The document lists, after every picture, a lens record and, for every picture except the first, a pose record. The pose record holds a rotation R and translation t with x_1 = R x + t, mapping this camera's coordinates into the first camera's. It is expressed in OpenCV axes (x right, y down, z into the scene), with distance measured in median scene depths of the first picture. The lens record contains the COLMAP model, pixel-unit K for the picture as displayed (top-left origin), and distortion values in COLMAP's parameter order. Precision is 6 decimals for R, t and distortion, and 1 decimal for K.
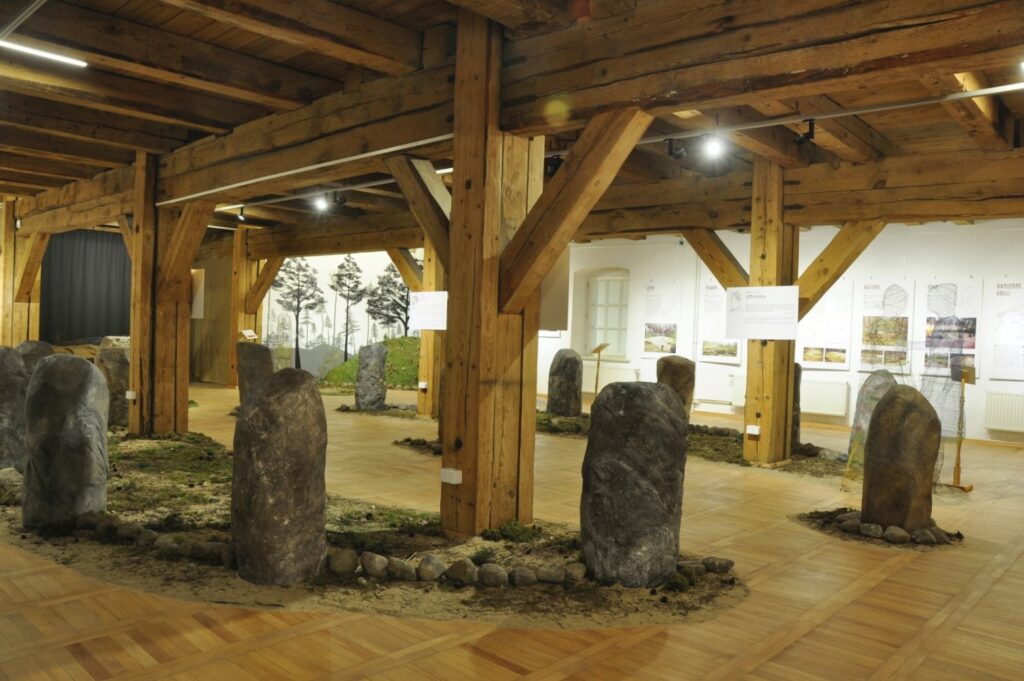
lens RADIAL K [[794.4, 0, 510.7], [0, 794.4, 340.7], [0, 0, 1]] dist [-0.076452, 0.010279]
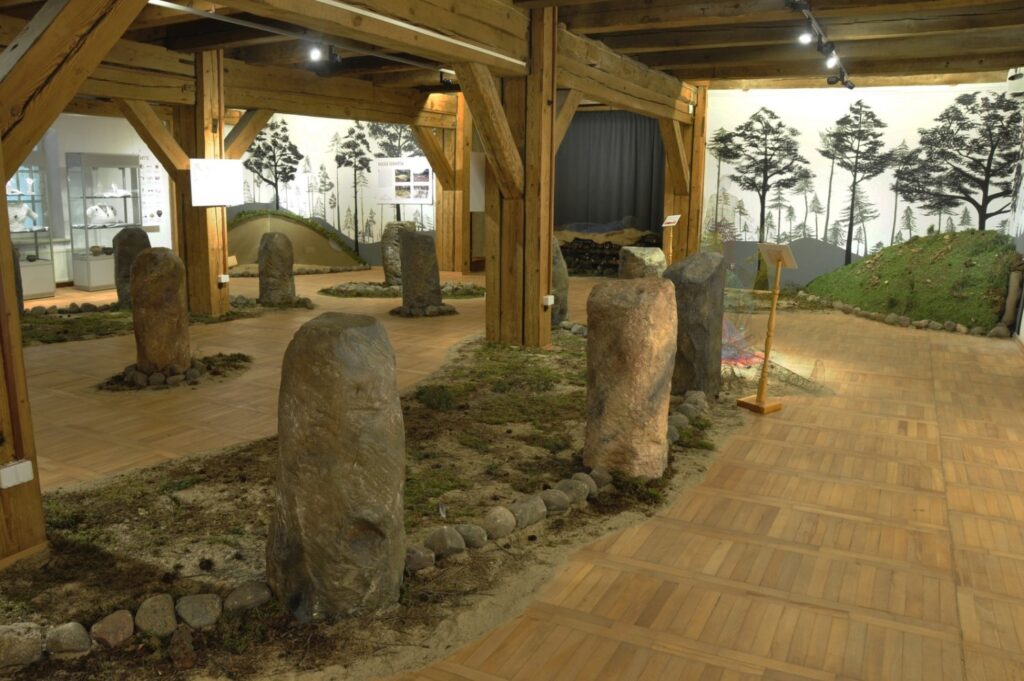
lens RADIAL K [[794.4, 0, 511.2], [0, 794.4, 342.2], [0, 0, 1]] dist [-0.076452, 0.010279]
pose [[0.275577, 0.150294, -0.949457, 0.356335], [-0.015196, 0.988260, 0.152026, -0.005578], [0.961159, -0.027467, 0.274626, 0.546436]]
